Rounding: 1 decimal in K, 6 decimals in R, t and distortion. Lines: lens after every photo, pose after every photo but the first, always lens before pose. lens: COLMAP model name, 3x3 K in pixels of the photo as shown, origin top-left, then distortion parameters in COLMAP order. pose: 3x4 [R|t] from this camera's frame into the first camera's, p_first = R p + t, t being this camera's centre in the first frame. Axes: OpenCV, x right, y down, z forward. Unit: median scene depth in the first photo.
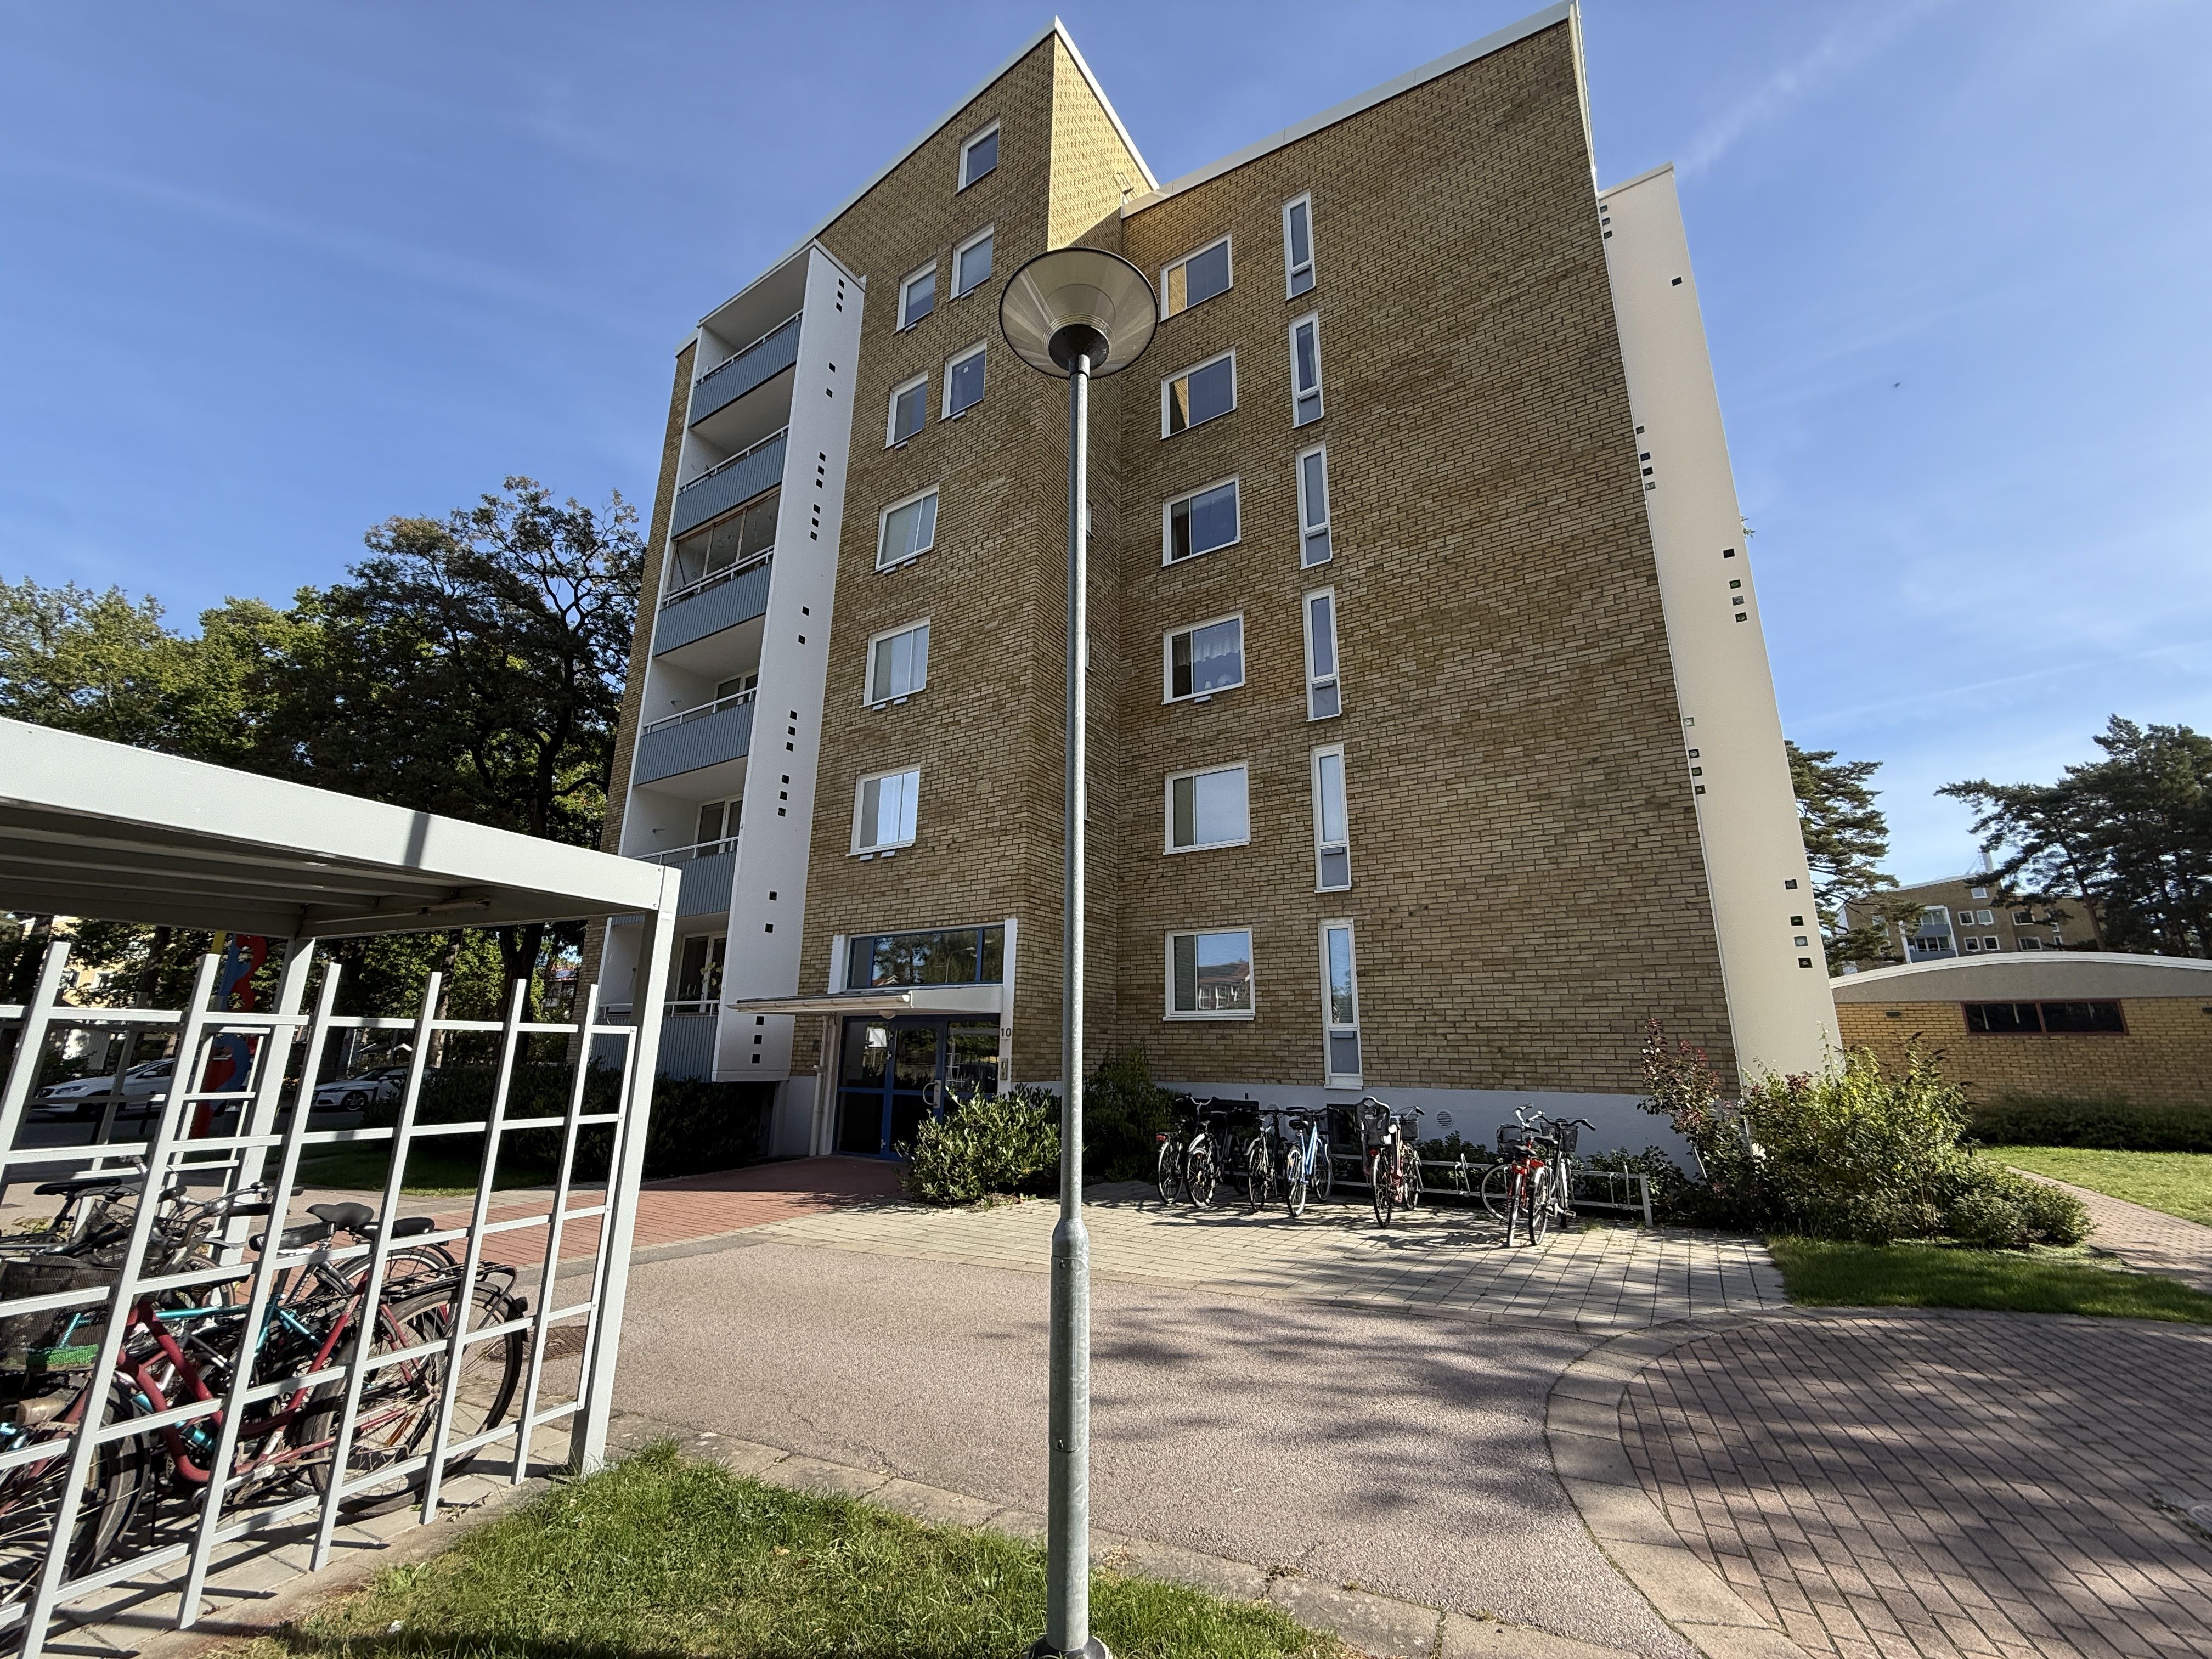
lens RADIAL K [[863.6, 0, 1100.1], [0, 863.6, 836.7], [0, 0, 1]] dist [-0.006283, 0.001091]
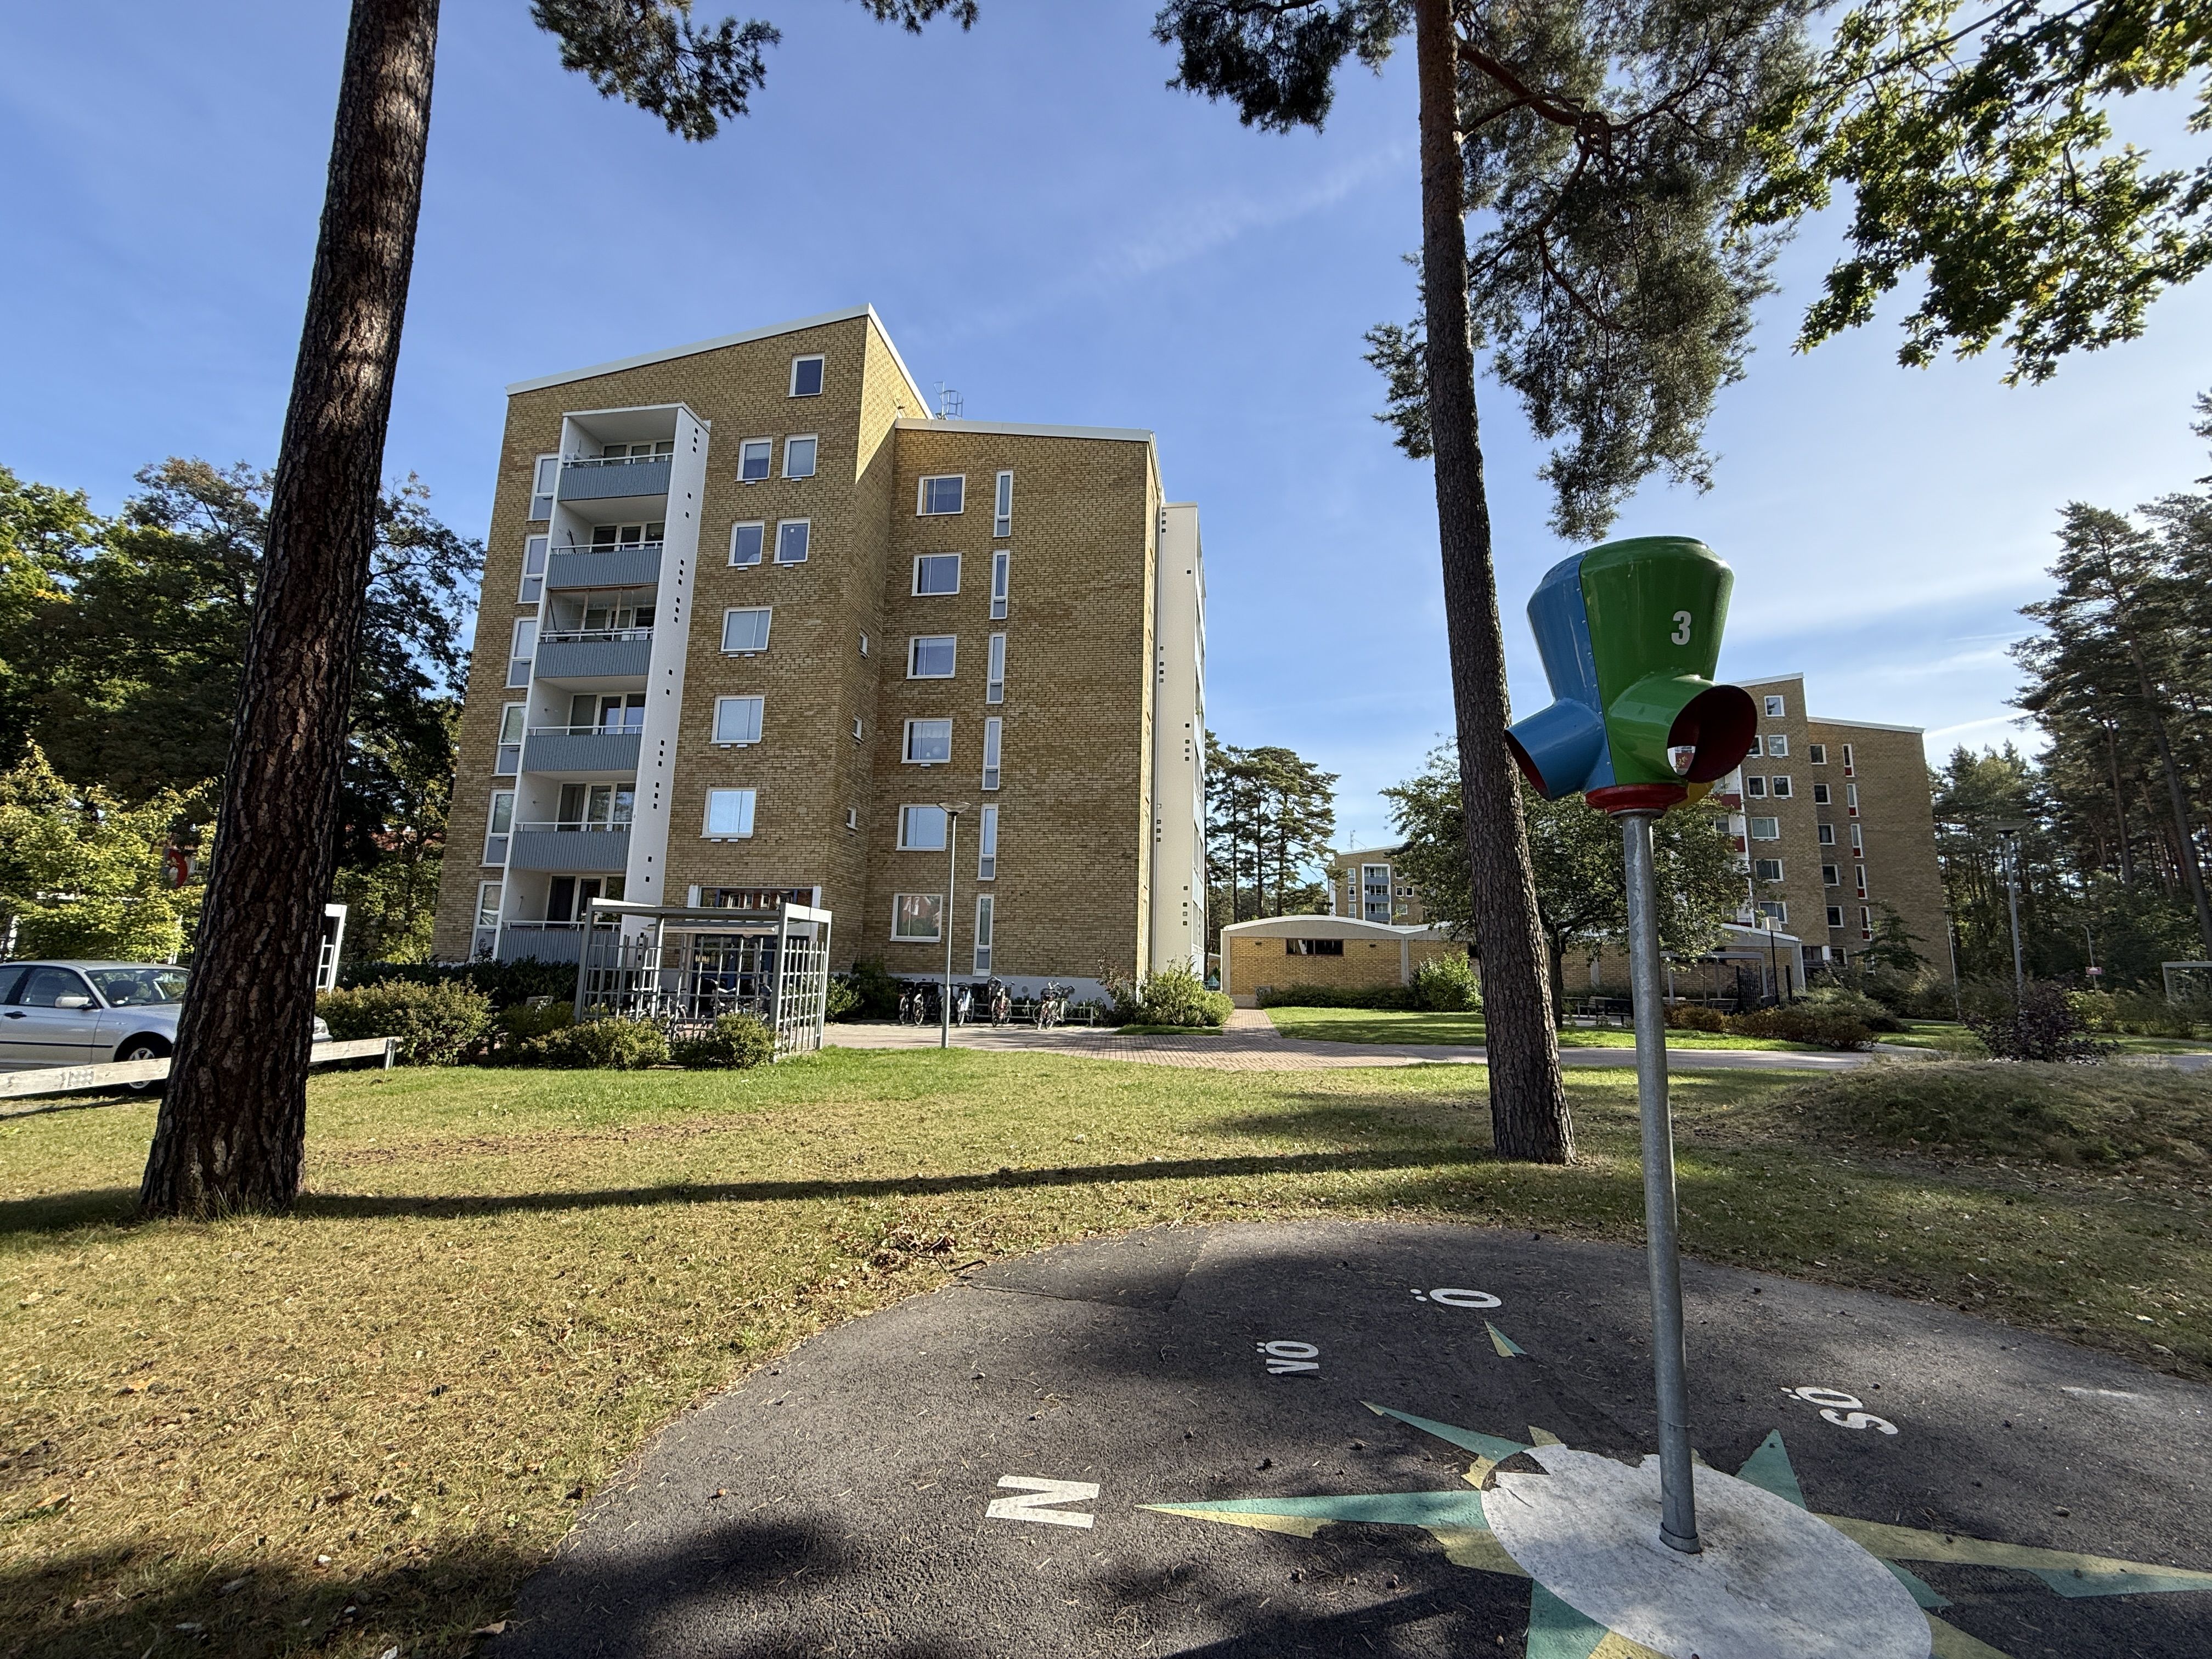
lens RADIAL K [[863.6, 0, 1097.7], [0, 863.6, 835.1], [0, 0, 1]] dist [-0.006283, 0.001091]
pose [[0.914662, 0.070789, 0.397972, -0.259988], [-0.112562, 0.990208, 0.082570, -0.205981], [-0.388230, -0.120320, 0.913674, -0.802855]]
